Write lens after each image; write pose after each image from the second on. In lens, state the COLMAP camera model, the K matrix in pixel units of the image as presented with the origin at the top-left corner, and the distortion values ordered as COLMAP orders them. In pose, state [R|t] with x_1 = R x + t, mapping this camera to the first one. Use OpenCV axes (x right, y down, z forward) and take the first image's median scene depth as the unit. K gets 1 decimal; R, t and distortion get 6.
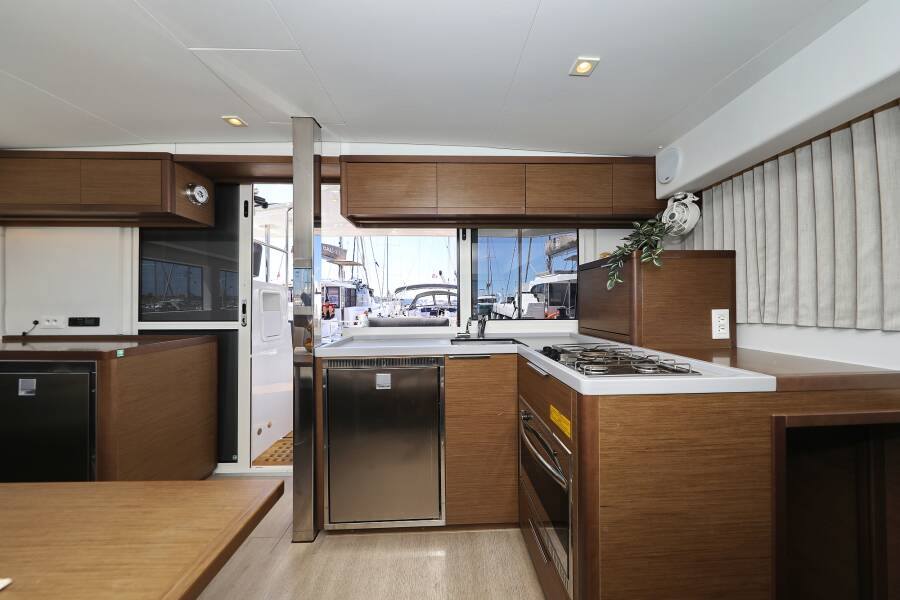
lens RADIAL K [[284.1, 0, 445.8], [0, 284.1, 302.5], [0, 0, 1]] dist [0.000868, 0.000032]
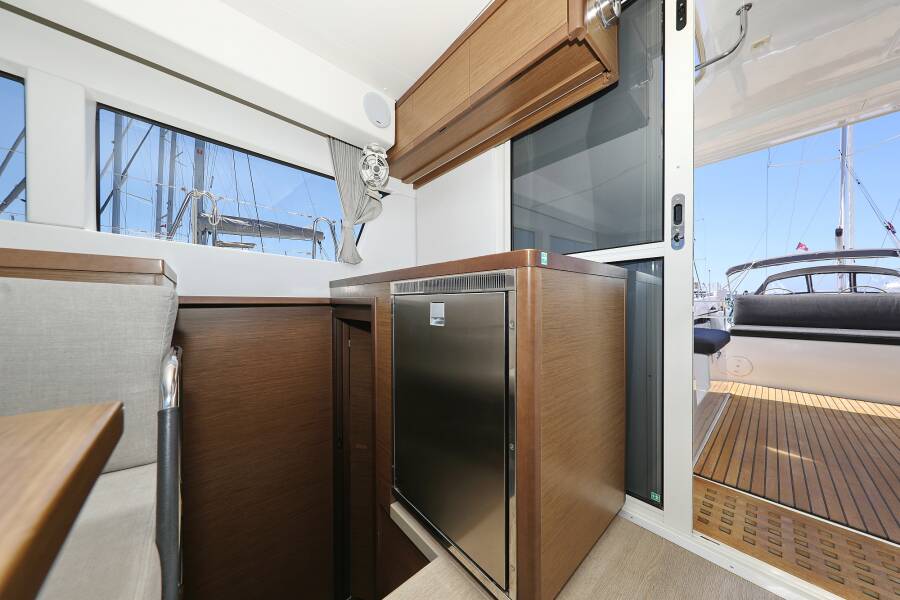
lens RADIAL K [[282.8, 0, 451.6], [0, 282.8, 305.0], [0, 0, 1]] dist [0.000774, -0.000188]
pose [[0.649608, -0.001134, -0.760268, -0.588308], [0.010247, 0.999921, 0.007264, 0.175268], [0.760200, -0.012509, 0.649569, 0.367172]]
